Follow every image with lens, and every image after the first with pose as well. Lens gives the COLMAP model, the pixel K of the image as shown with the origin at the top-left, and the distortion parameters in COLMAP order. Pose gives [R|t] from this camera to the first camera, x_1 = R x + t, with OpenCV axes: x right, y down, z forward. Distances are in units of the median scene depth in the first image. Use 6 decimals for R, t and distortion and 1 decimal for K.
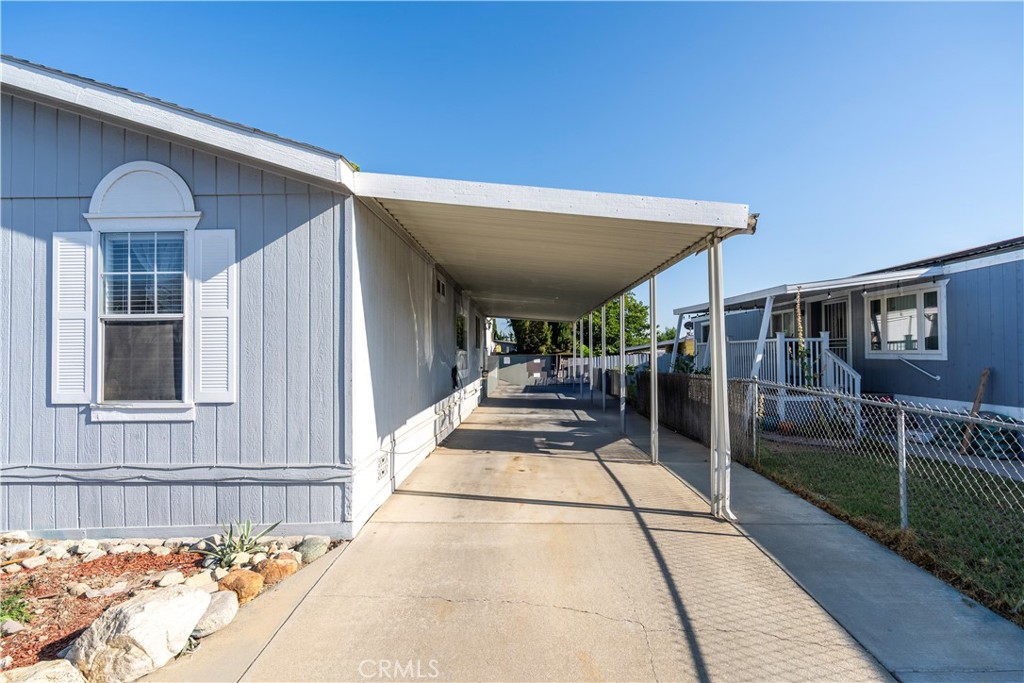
lens RADIAL K [[502.8, 0, 525.2], [0, 502.8, 342.8], [0, 0, 1]] dist [-0.005010, 0.001659]
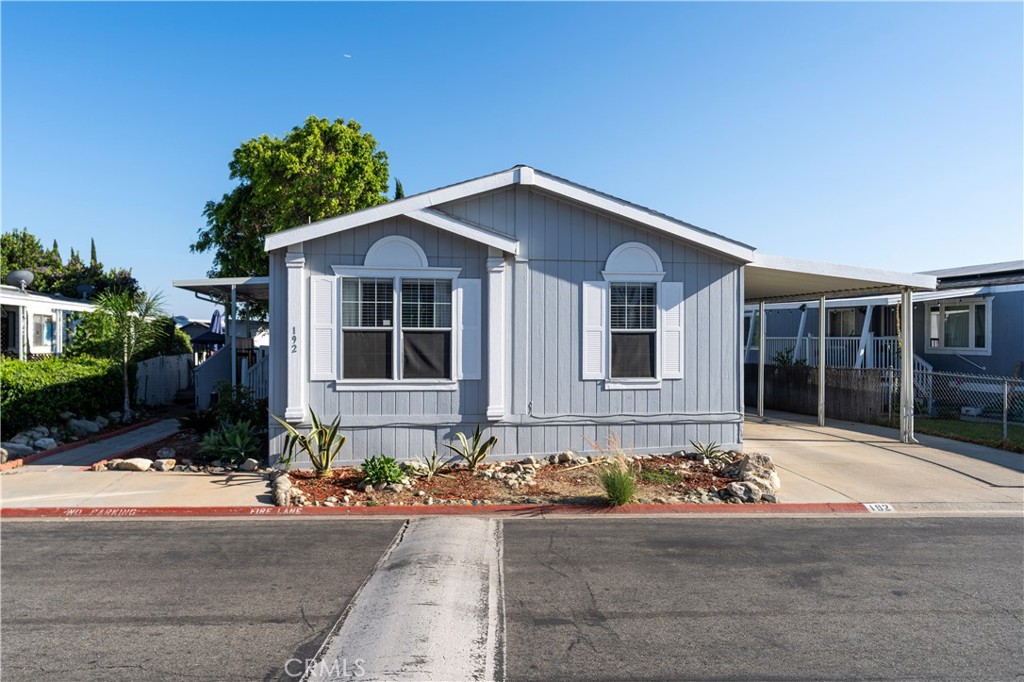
lens RADIAL K [[716.4, 0, 494.5], [0, 716.4, 342.9], [0, 0, 1]] dist [-0.004240, -0.002180]
pose [[0.985314, 0.007689, 0.170579, -1.673176], [-0.012230, 0.999598, 0.025584, -0.065711], [-0.170314, -0.027294, 0.985012, -1.401988]]
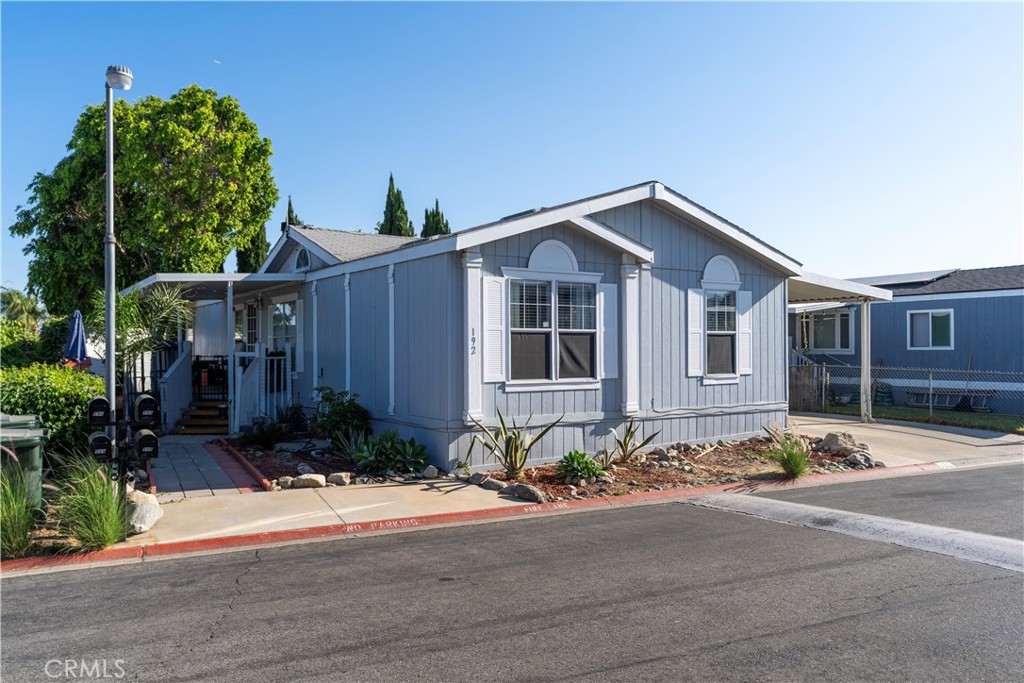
lens RADIAL K [[785.4, 0, 515.4], [0, 785.4, 341.9], [0, 0, 1]] dist [-0.008342, -0.013527]
pose [[0.831127, 0.006120, 0.556049, -3.196062], [-0.012896, 0.999883, 0.008271, -0.028705], [-0.555933, -0.014045, 0.831108, -1.156721]]
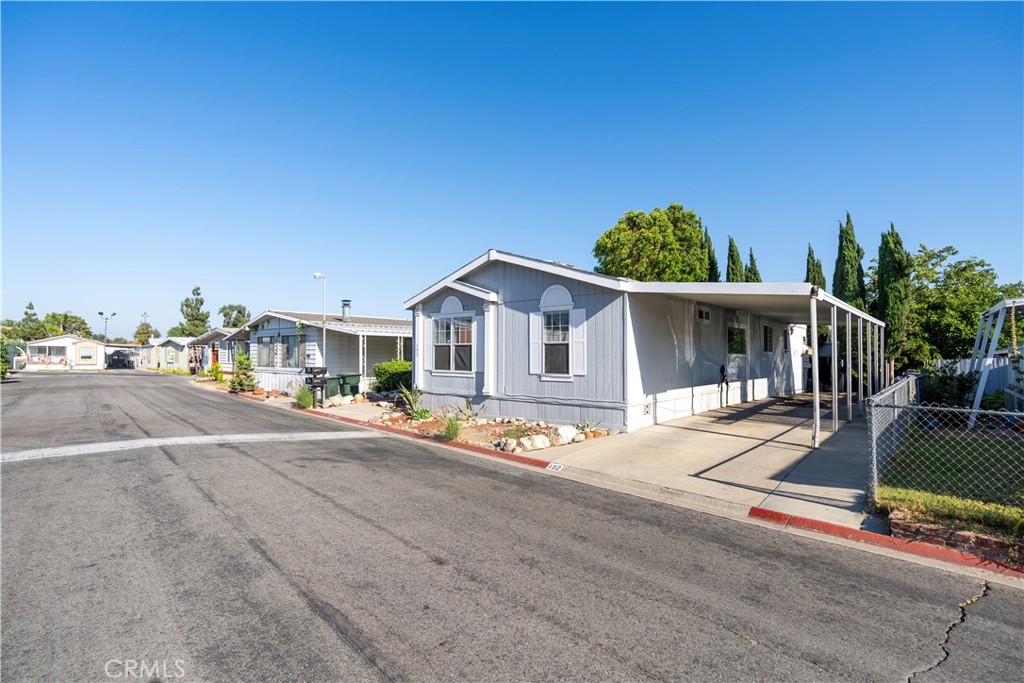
lens RADIAL K [[502.8, 0, 510.8], [0, 502.8, 347.9], [0, 0, 1]] dist [-0.005010, 0.001659]
pose [[0.762622, -0.002294, -0.646841, 0.794580], [0.008172, 0.999948, 0.006088, -0.040477], [0.646793, -0.009929, 0.762601, -1.213820]]
